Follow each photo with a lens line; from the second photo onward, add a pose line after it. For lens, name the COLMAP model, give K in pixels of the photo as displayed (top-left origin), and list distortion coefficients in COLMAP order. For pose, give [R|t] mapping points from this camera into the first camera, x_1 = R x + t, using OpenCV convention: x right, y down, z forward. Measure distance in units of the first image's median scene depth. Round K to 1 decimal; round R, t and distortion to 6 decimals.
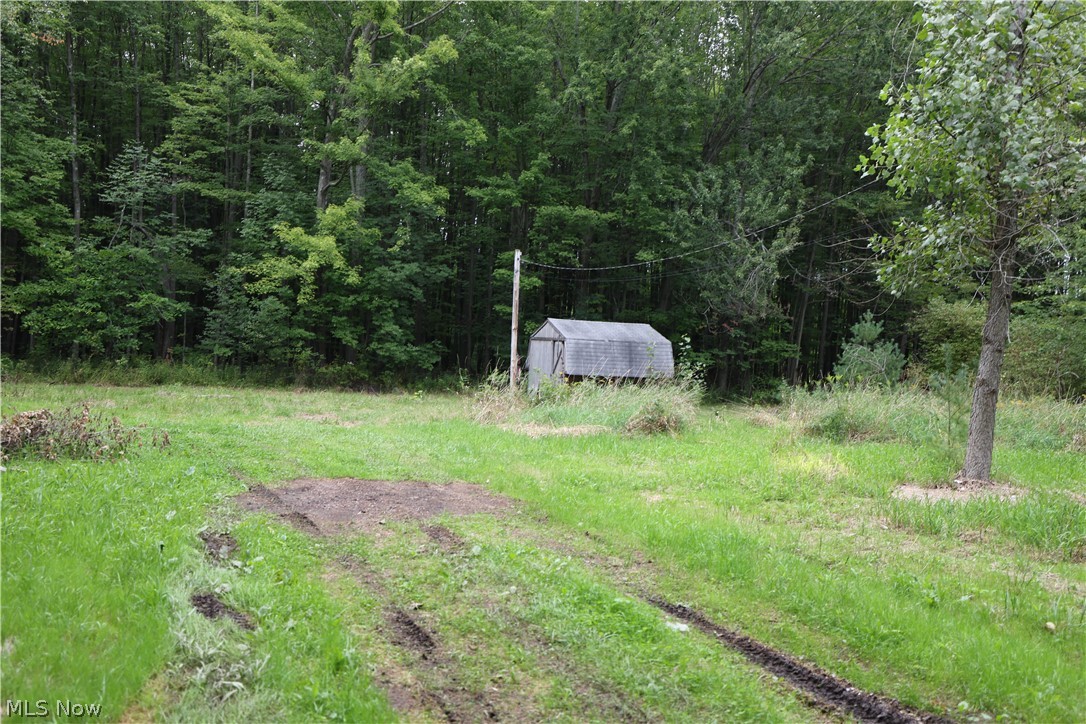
lens RADIAL K [[1030.9, 0, 543.3], [0, 1030.9, 361.1], [0, 0, 1]] dist [0.023442, 0.000000]
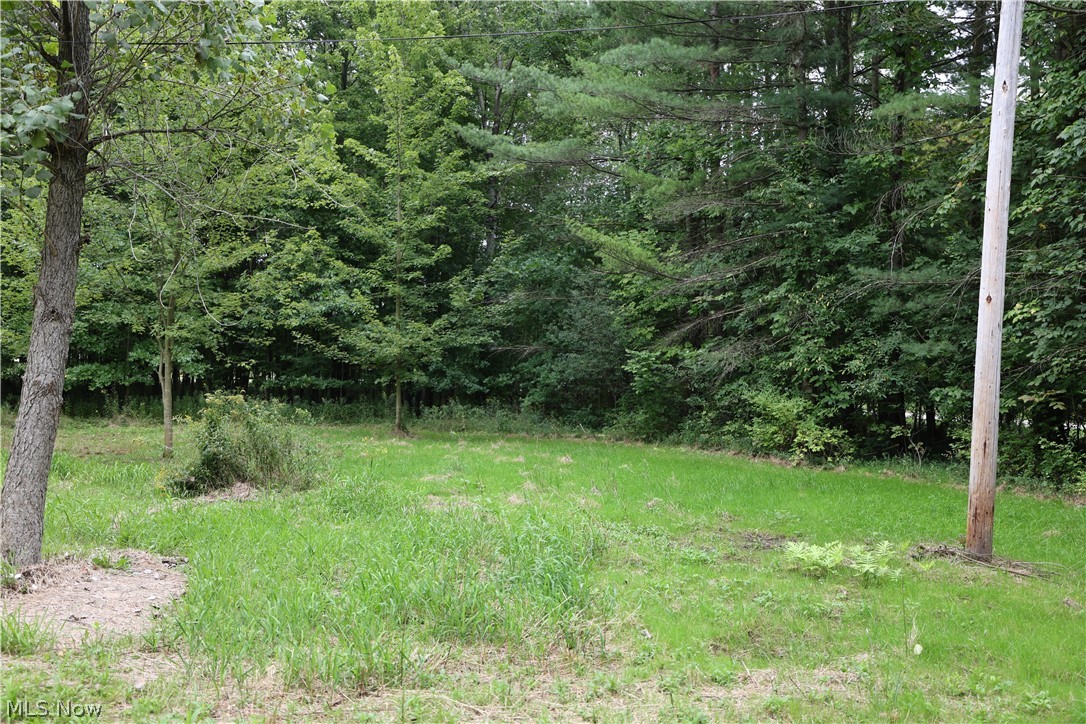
lens RADIAL K [[1030.9, 0, 543.9], [0, 1030.9, 364.3], [0, 0, 1]] dist [0.023442, 0.000000]
pose [[0.032405, -0.028213, 0.999077, -0.044005], [-0.018955, 0.999404, 0.028838, -0.004898], [-0.999295, -0.019872, 0.031851, 0.246751]]
